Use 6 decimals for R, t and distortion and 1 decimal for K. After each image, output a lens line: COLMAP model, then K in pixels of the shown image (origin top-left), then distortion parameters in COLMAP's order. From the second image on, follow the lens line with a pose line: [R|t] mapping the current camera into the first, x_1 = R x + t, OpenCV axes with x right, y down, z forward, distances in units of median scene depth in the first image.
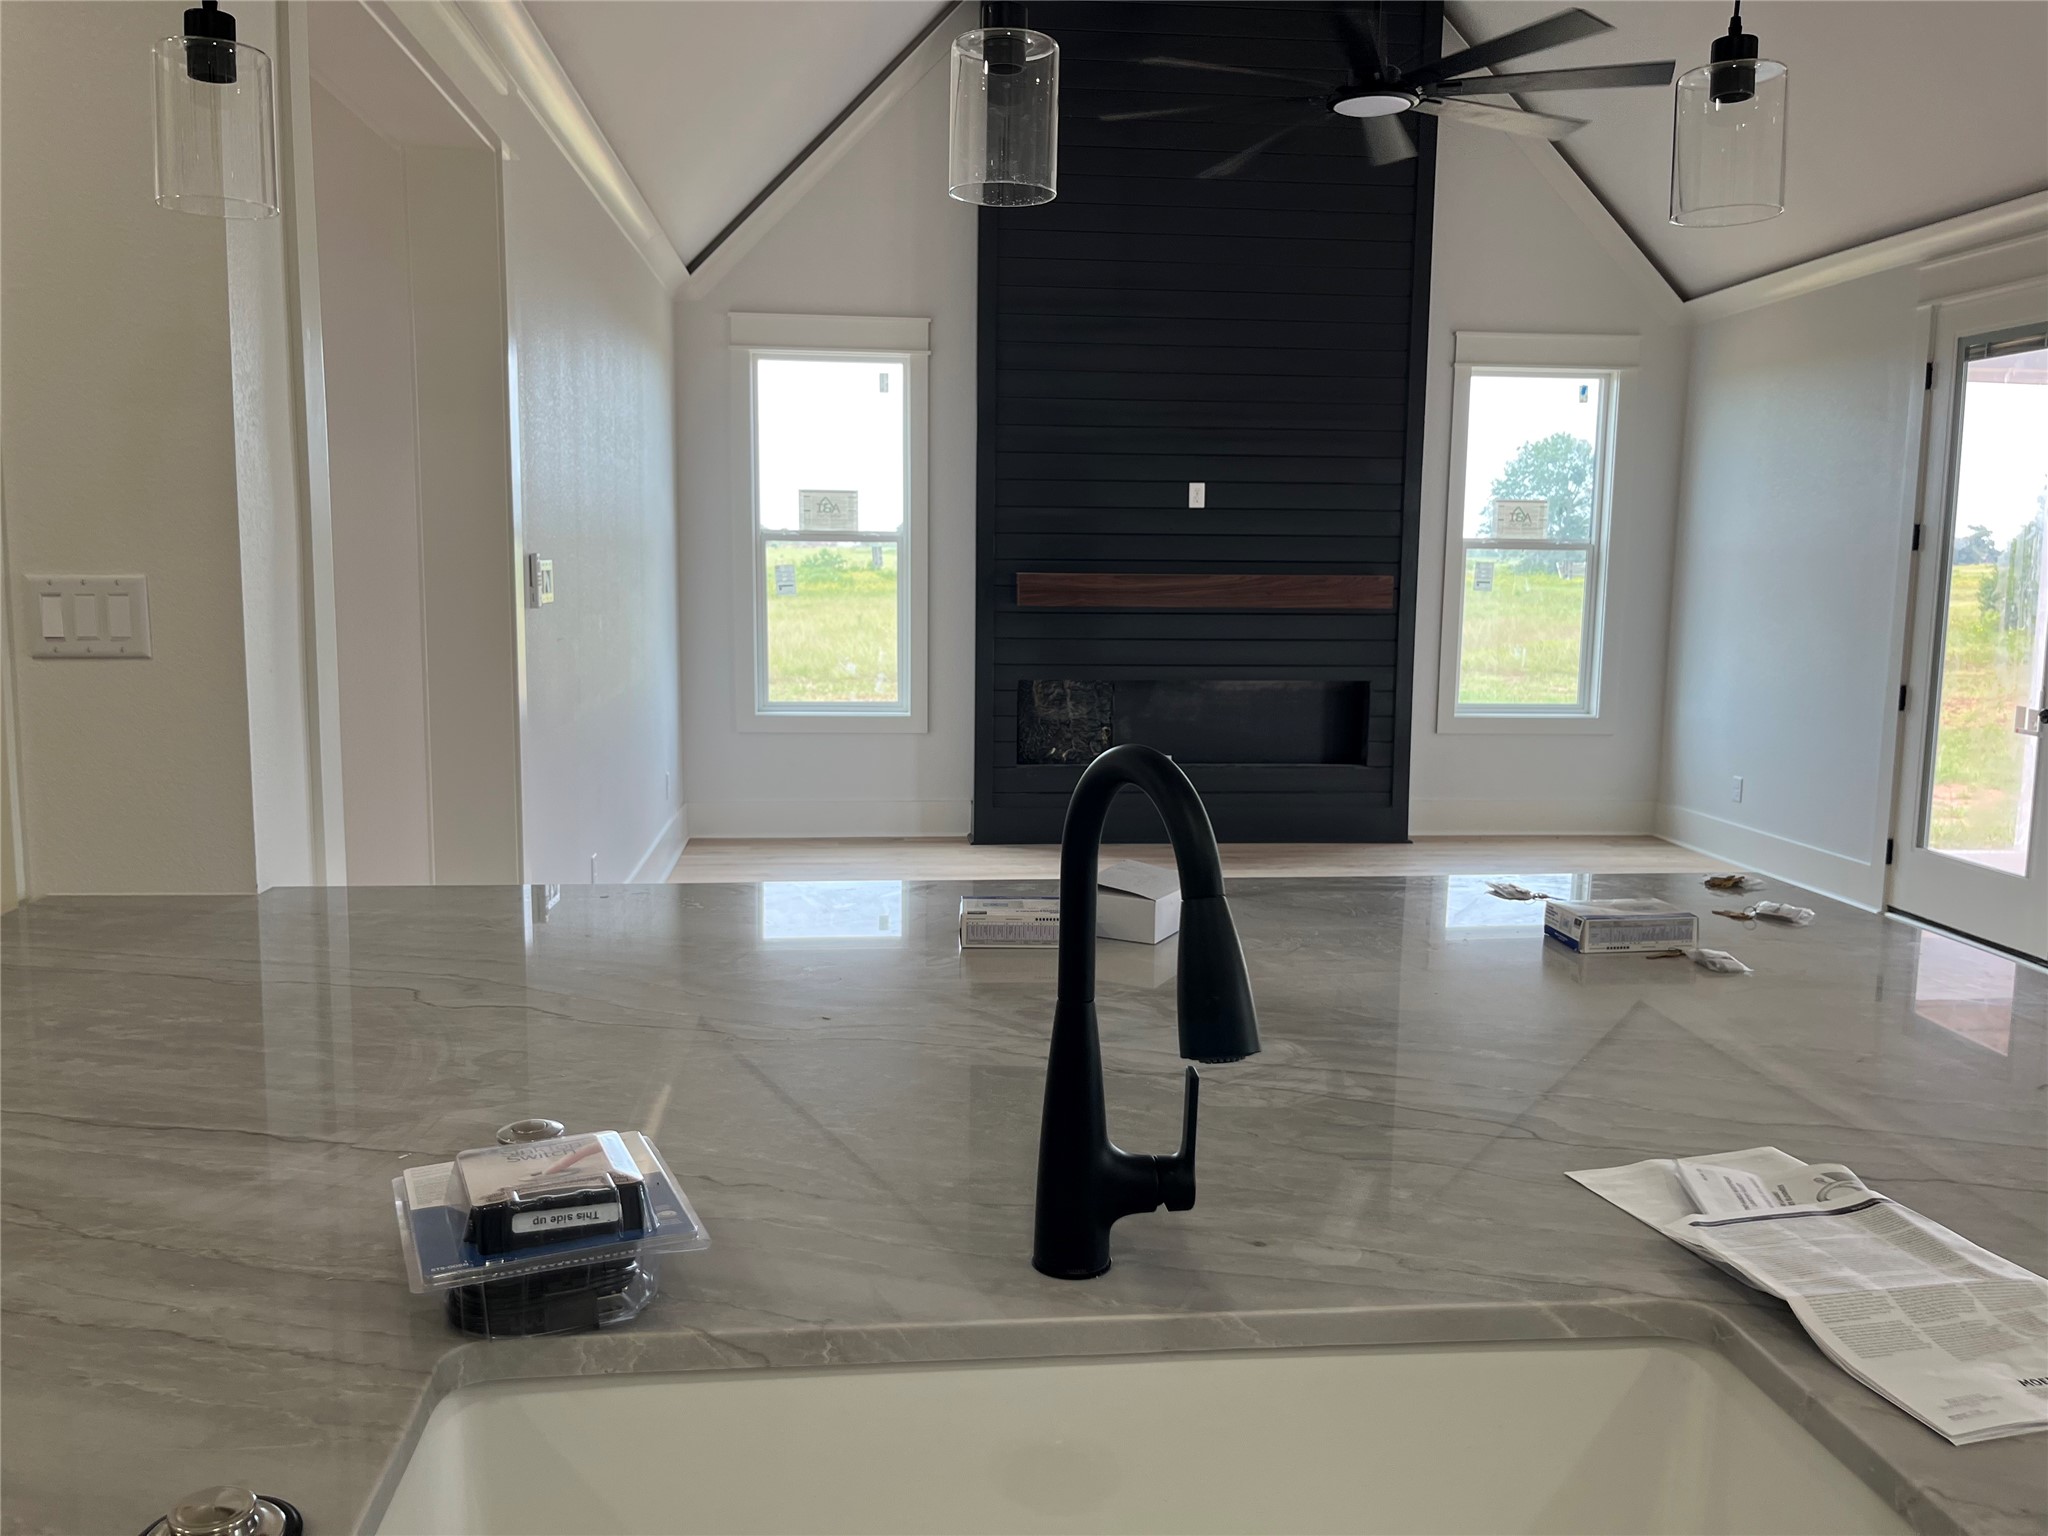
lens RADIAL K [[1567.6, 0, 1018.4], [0, 1567.6, 763.2], [0, 0, 1]] dist [0.033751, -0.039937]
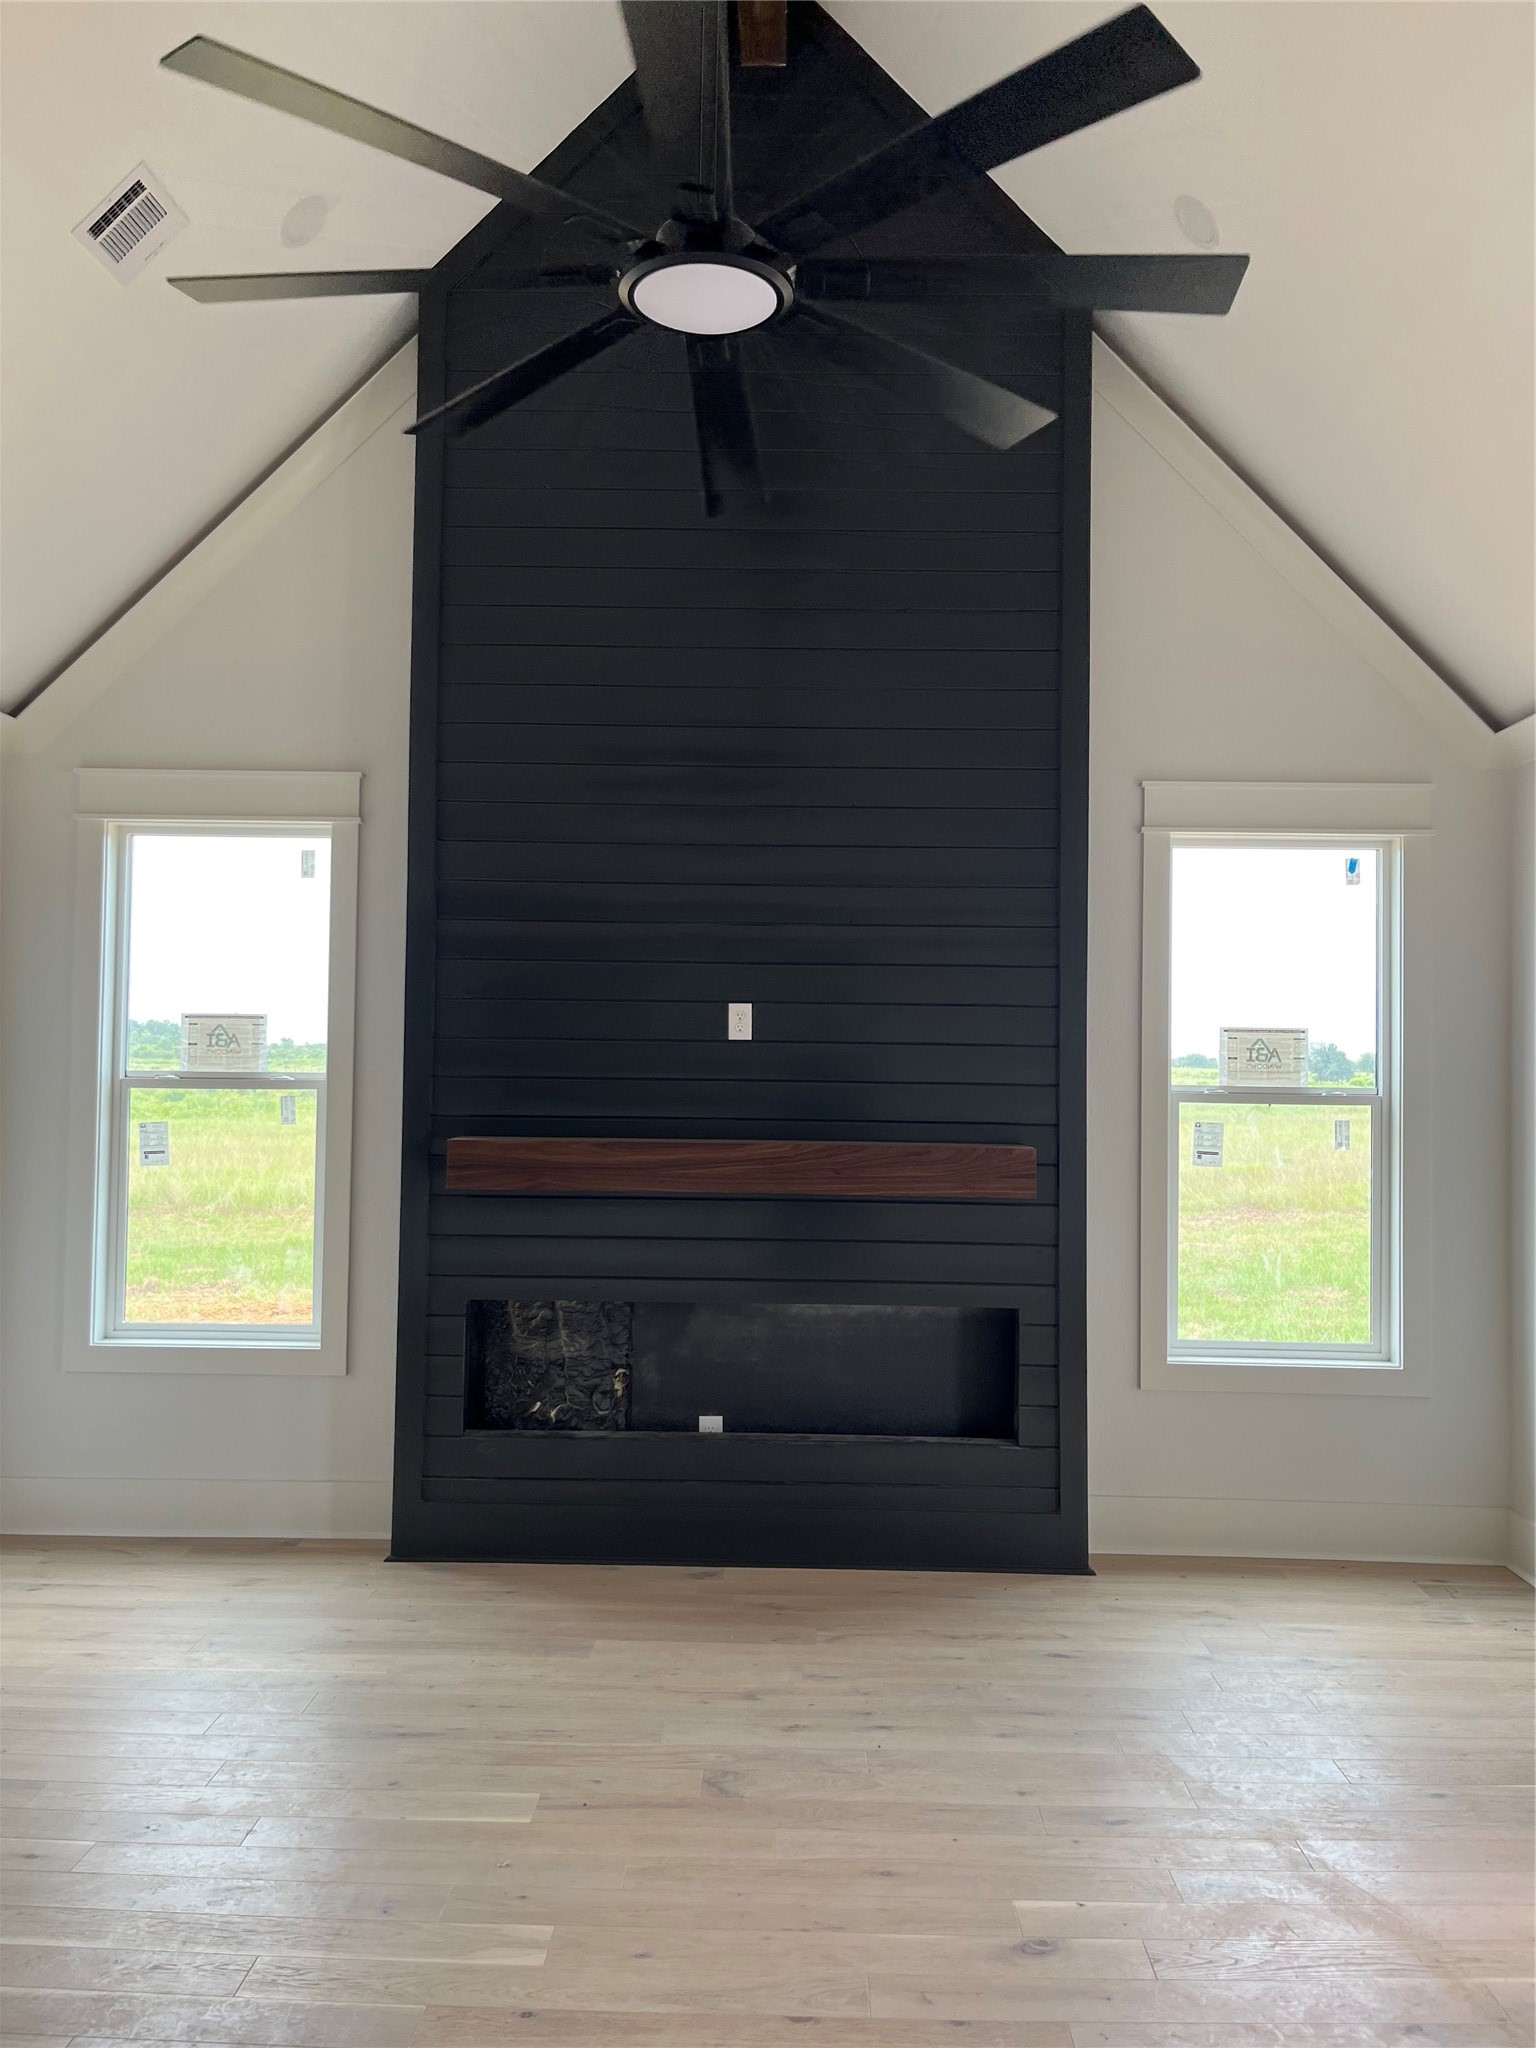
lens RADIAL K [[1567.6, 0, 756.3], [0, 1567.6, 1021.8], [0, 0, 1]] dist [0.033751, -0.039937]
pose [[0.993893, -0.001777, -0.110334, 0.188968], [-0.016863, 0.985680, -0.167781, -0.058346], [0.109053, 0.168616, 0.979631, 0.345101]]
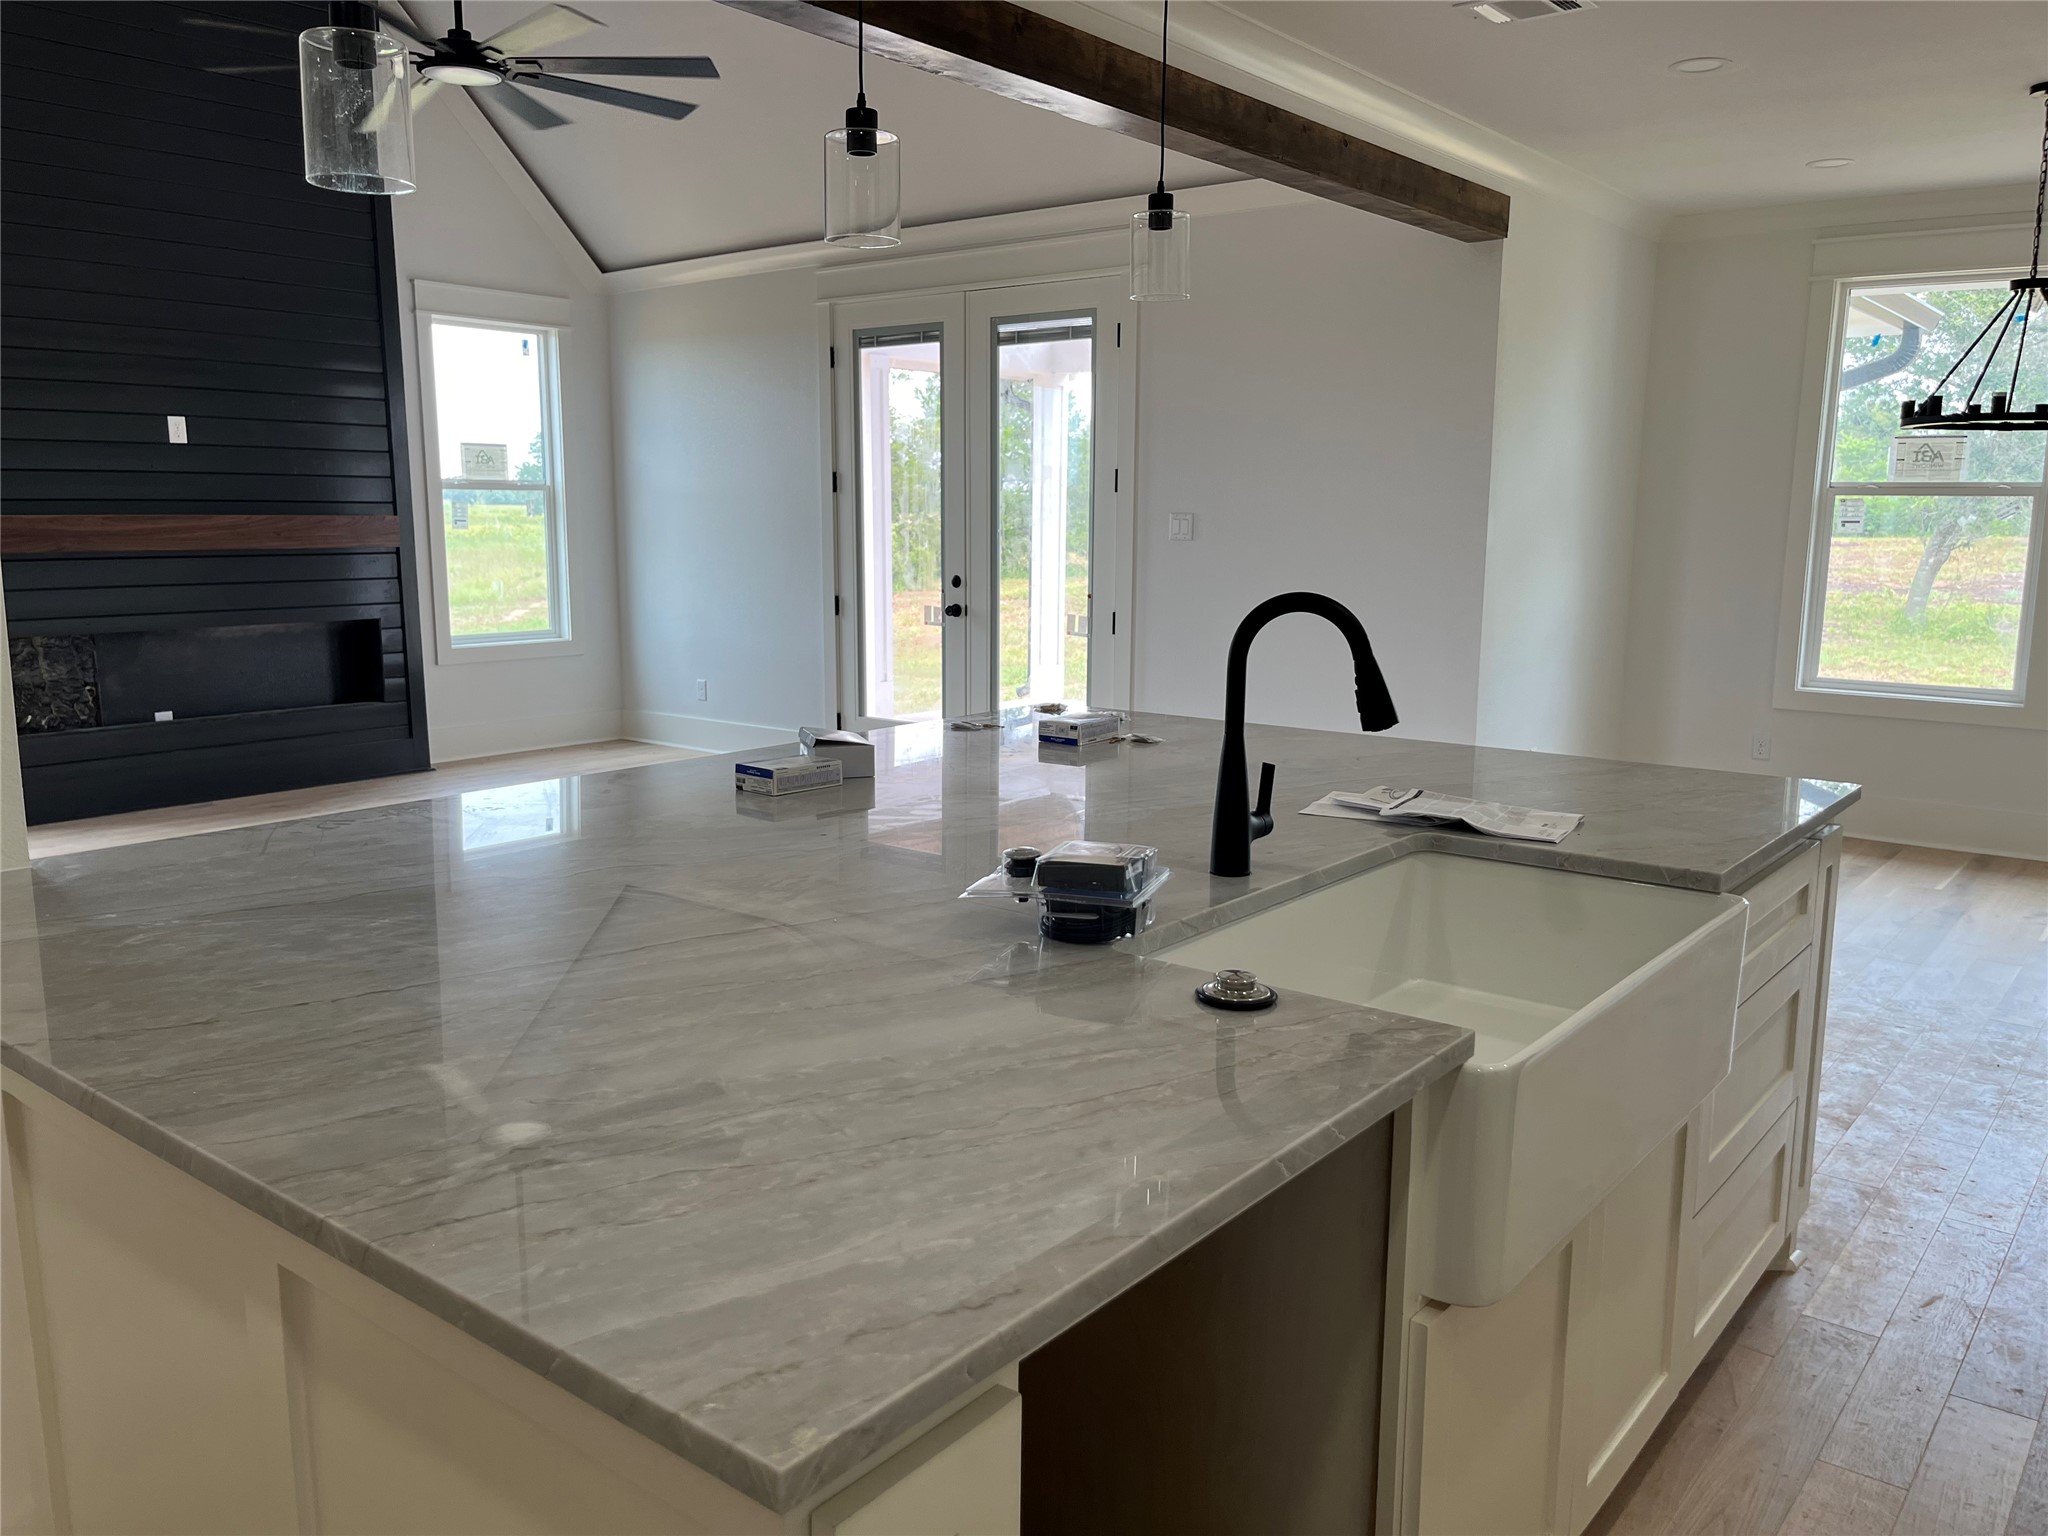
lens RADIAL K [[1567.6, 0, 1032.4], [0, 1567.6, 776.9], [0, 0, 1]] dist [0.033751, -0.039937]
pose [[0.695492, -0.129964, 0.706683, -0.220609], [0.096411, 0.991492, 0.087459, 0.001522], [-0.712037, 0.007305, 0.702104, -0.025930]]
